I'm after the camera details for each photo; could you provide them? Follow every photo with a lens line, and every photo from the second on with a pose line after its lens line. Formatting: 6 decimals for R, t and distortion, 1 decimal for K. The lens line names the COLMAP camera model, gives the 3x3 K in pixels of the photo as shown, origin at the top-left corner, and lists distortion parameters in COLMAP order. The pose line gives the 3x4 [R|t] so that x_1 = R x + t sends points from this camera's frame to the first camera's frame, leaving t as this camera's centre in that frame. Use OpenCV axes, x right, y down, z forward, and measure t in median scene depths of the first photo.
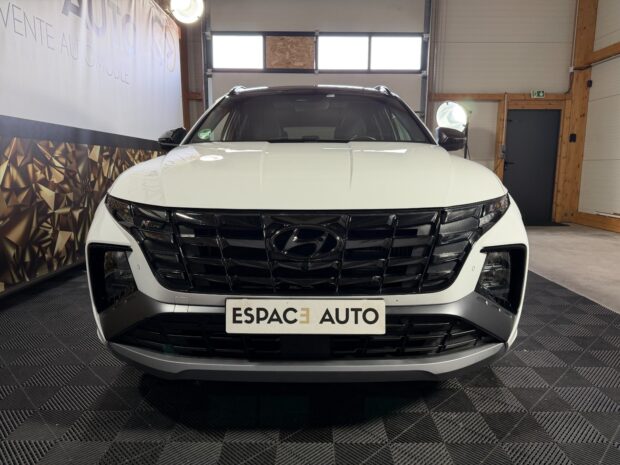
lens RADIAL K [[443.6, 0, 314.1], [0, 443.6, 233.1], [0, 0, 1]] dist [0.001750, -0.012900]
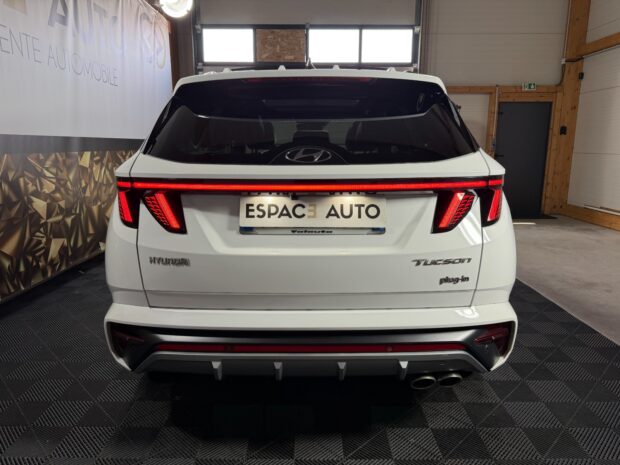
lens RADIAL K [[443.6, 0, 311.6], [0, 443.6, 235.9], [0, 0, 1]] dist [0.001750, -0.012900]
pose [[0.999978, -0.002561, -0.006075, 0.021648], [0.002871, 0.998662, 0.051634, -0.032949], [0.005935, -0.051650, 0.998648, -0.019331]]
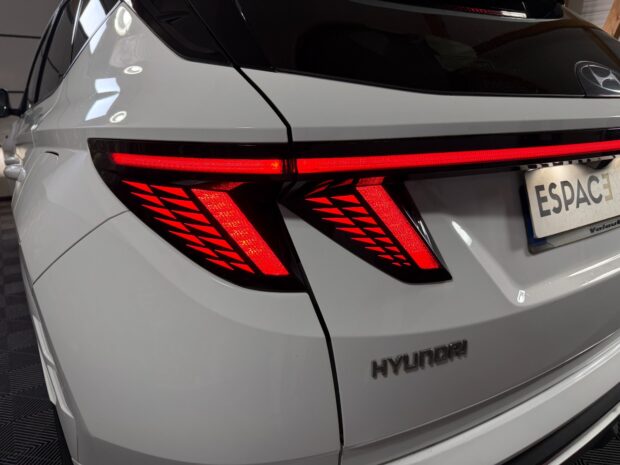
lens RADIAL K [[443.6, 0, 311.3], [0, 443.6, 230.6], [0, 0, 1]] dist [0.001750, -0.012900]
pose [[0.857322, -0.159082, 0.489583, -0.627756], [0.093334, 0.983326, 0.156076, -0.110126], [-0.506249, -0.088112, 0.857874, 0.794582]]
